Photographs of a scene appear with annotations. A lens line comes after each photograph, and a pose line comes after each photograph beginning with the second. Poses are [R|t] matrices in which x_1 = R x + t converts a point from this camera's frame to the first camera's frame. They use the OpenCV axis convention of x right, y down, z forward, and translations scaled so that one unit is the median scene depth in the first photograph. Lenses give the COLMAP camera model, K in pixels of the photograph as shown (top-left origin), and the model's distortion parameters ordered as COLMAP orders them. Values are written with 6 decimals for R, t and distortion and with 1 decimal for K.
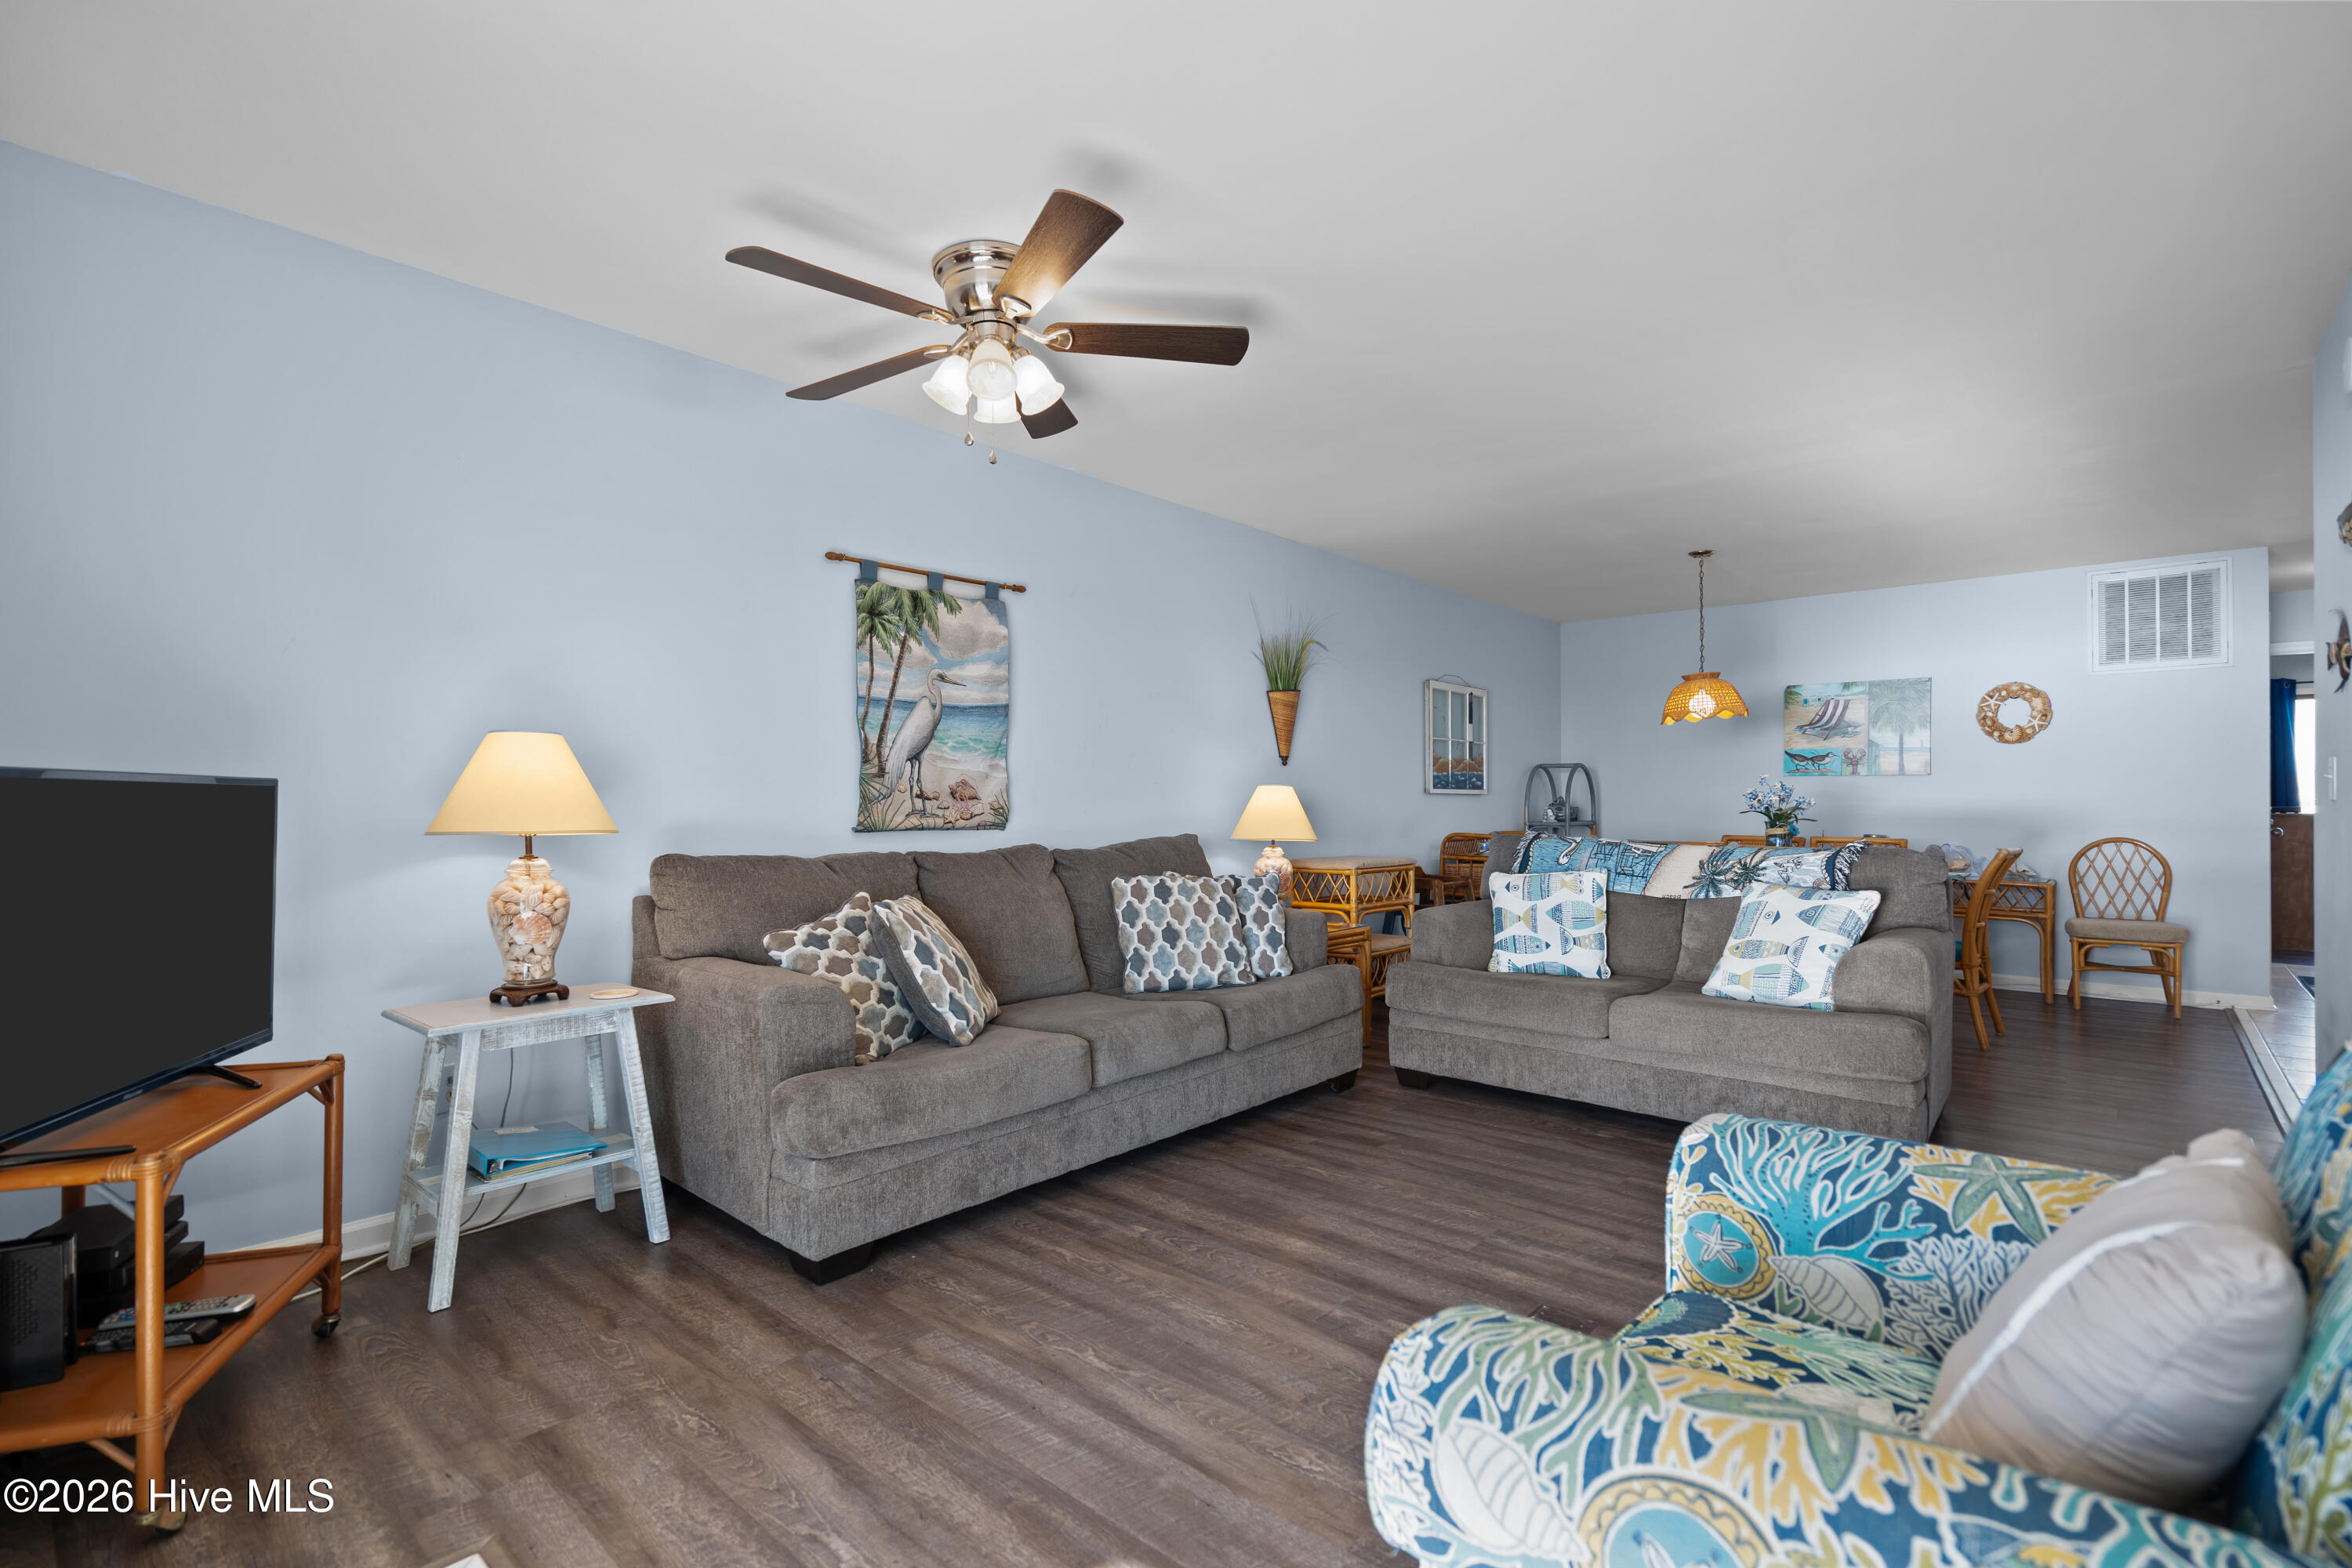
lens RADIAL K [[1118.3, 0, 1168.1], [0, 1118.3, 802.6], [0, 0, 1]] dist [-0.004073, 0.001590]
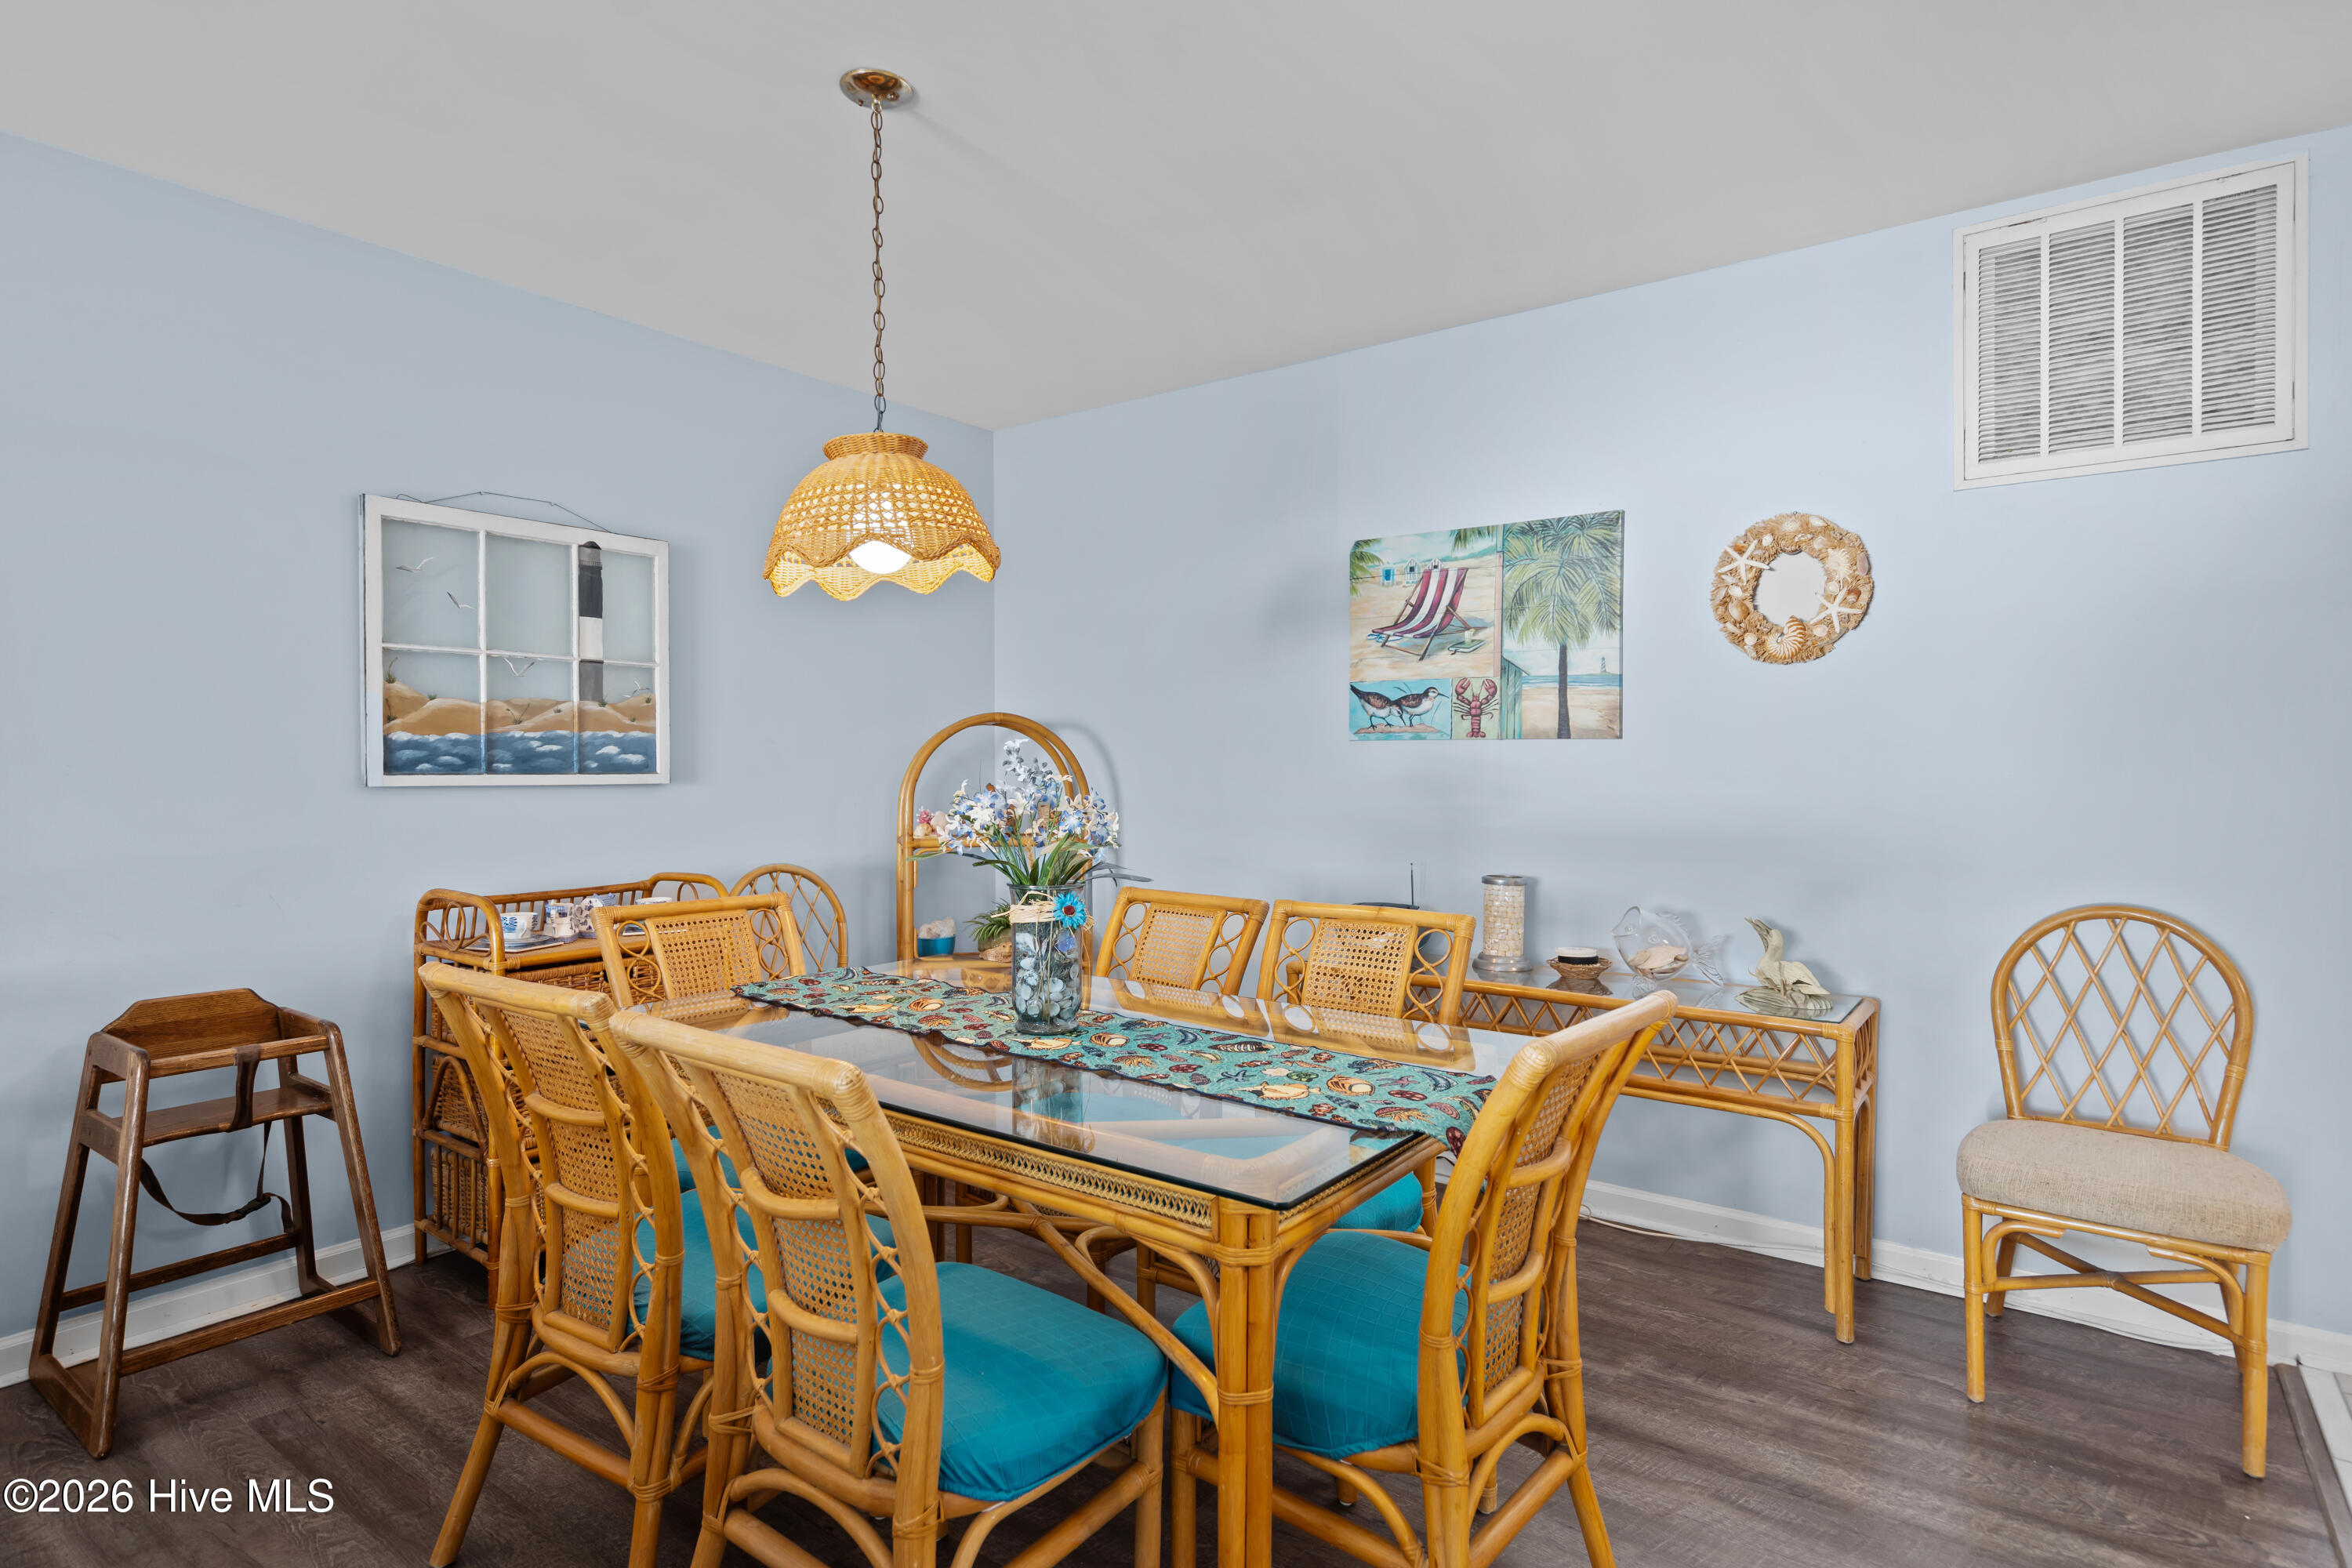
lens RADIAL K [[1164.9, 0, 1232.1], [0, 1164.9, 795.7], [0, 0, 1]] dist [-0.003221, 0.001738]
pose [[0.995368, -0.005383, 0.095983, 0.805171], [0.002582, 0.999568, 0.029282, -0.025962], [-0.096099, -0.028899, 0.994952, 0.927472]]
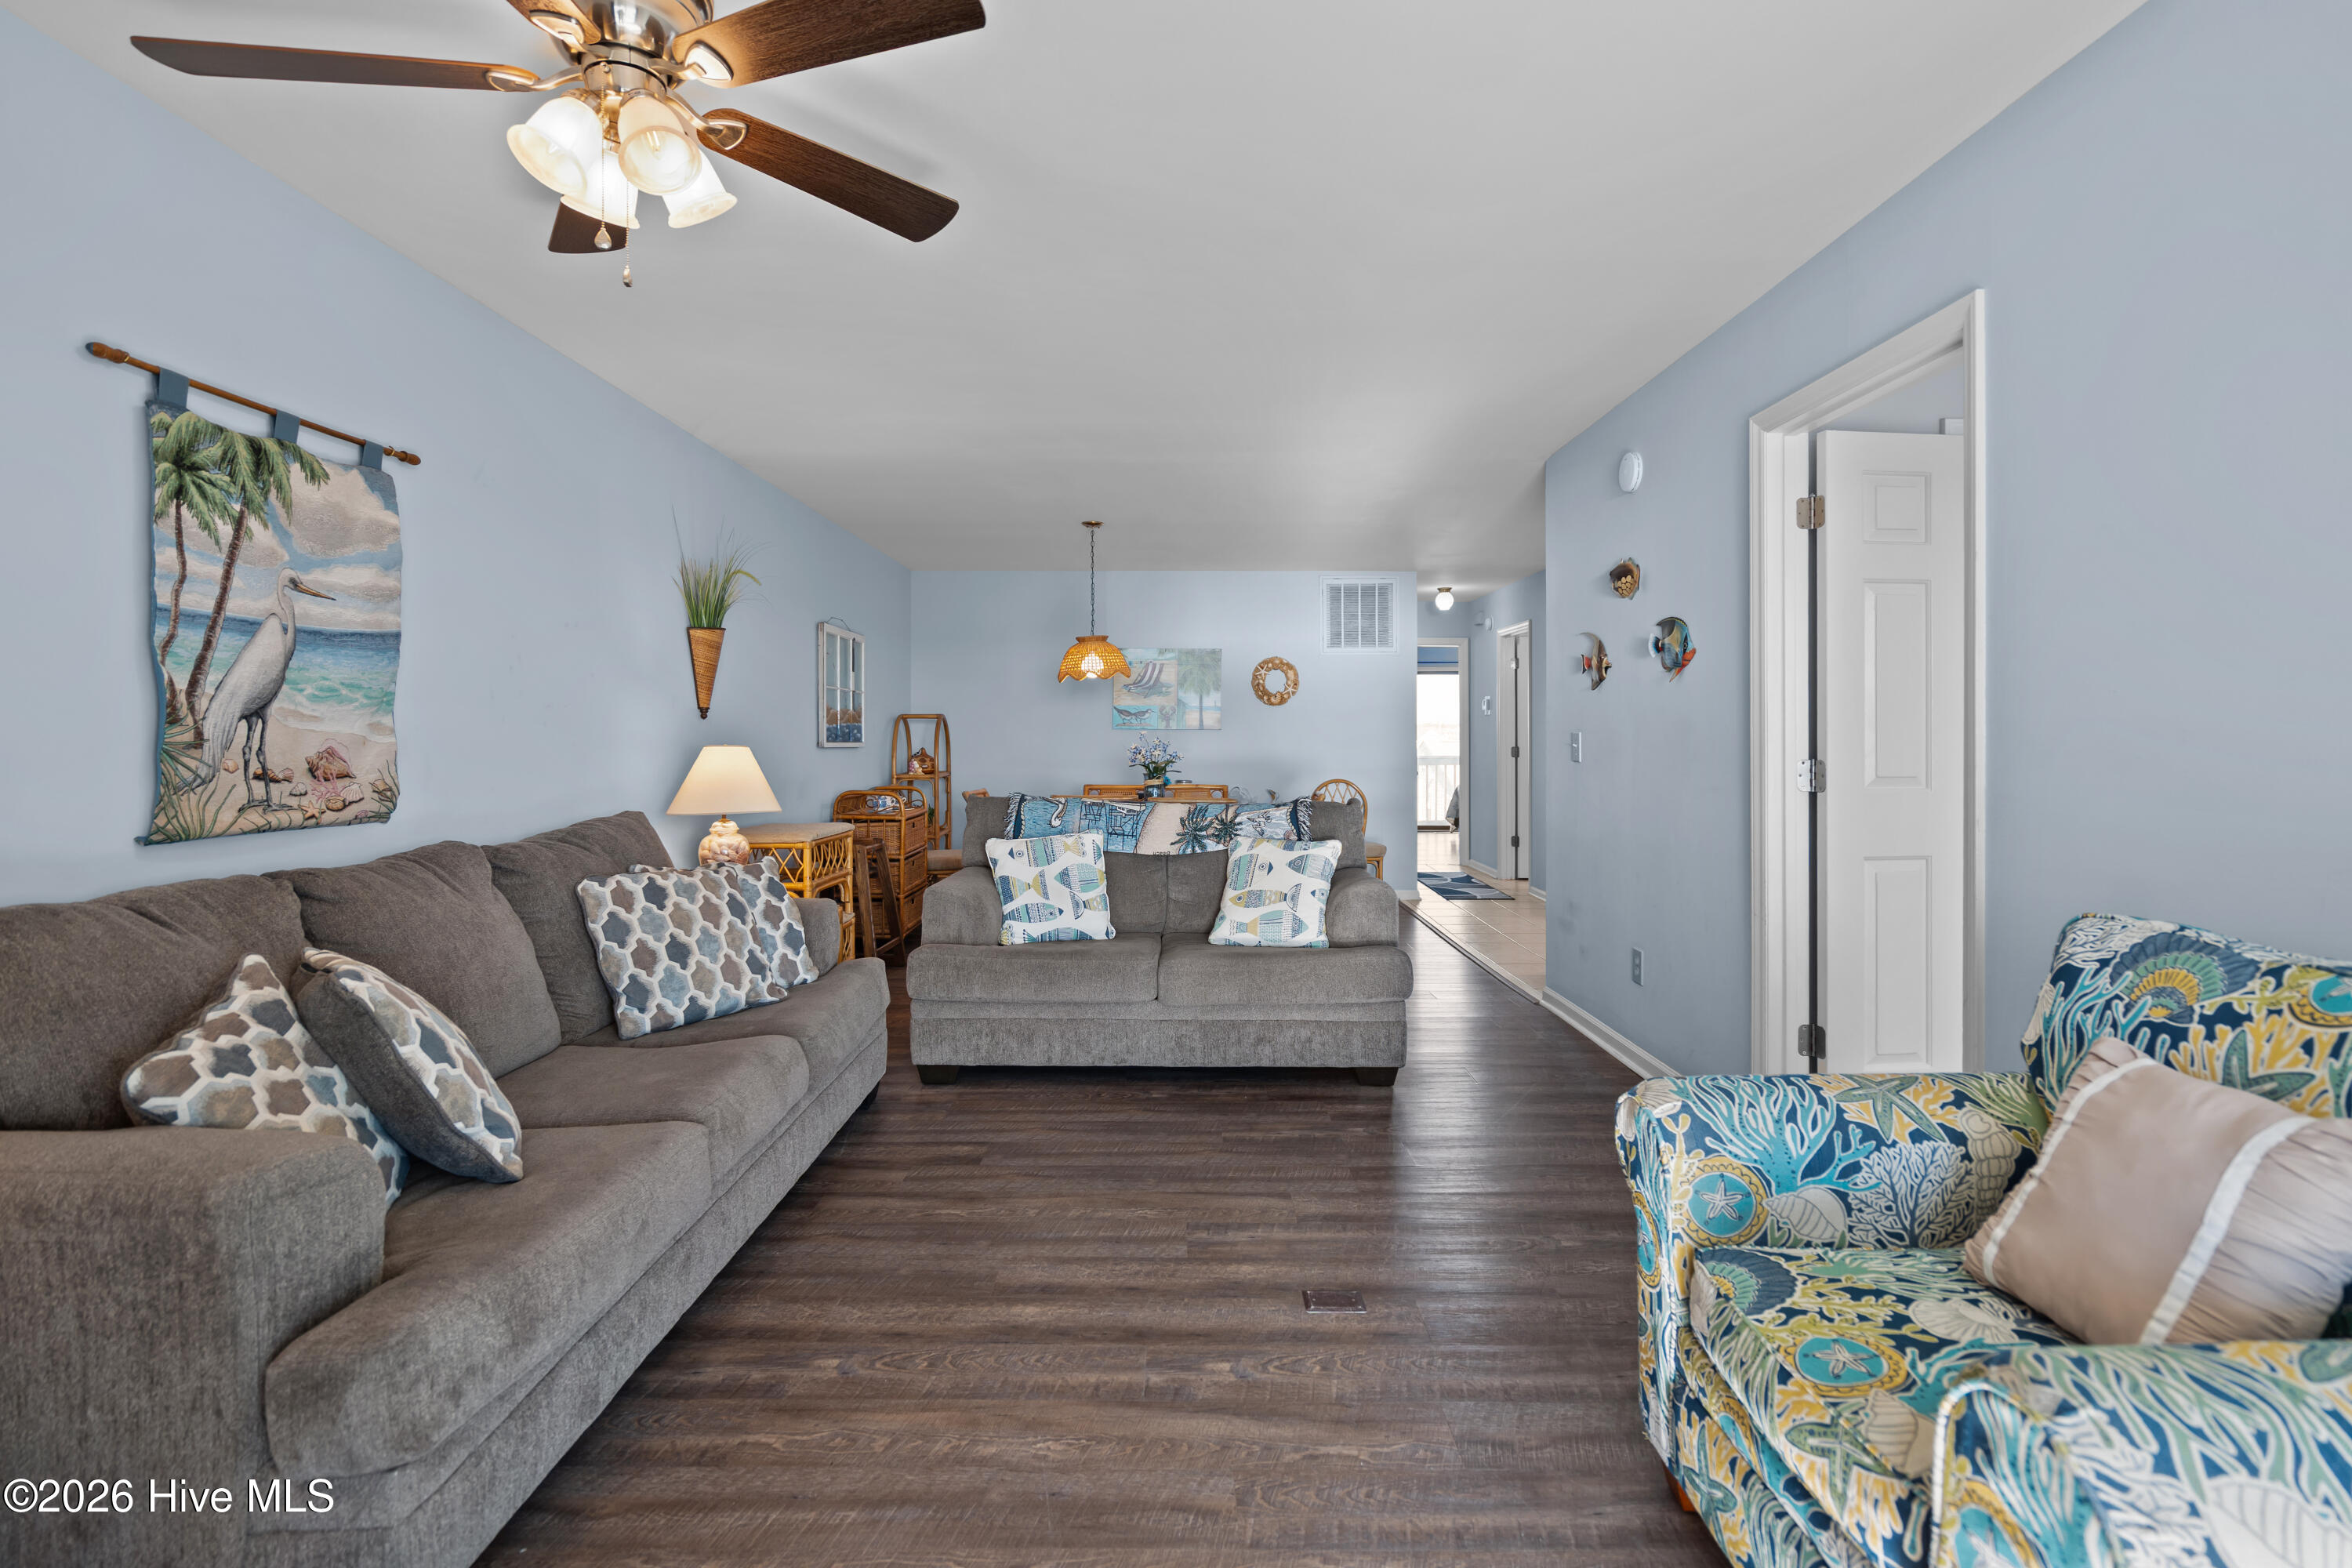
lens RADIAL K [[1118.3, 0, 1195.6], [0, 1118.3, 738.4], [0, 0, 1]] dist [-0.004073, 0.001590]
pose [[0.735218, -0.000228, 0.677830, -0.259355], [-0.000519, 0.999999, 0.000899, -0.027384], [-0.677830, -0.001012, 0.735218, 0.210921]]
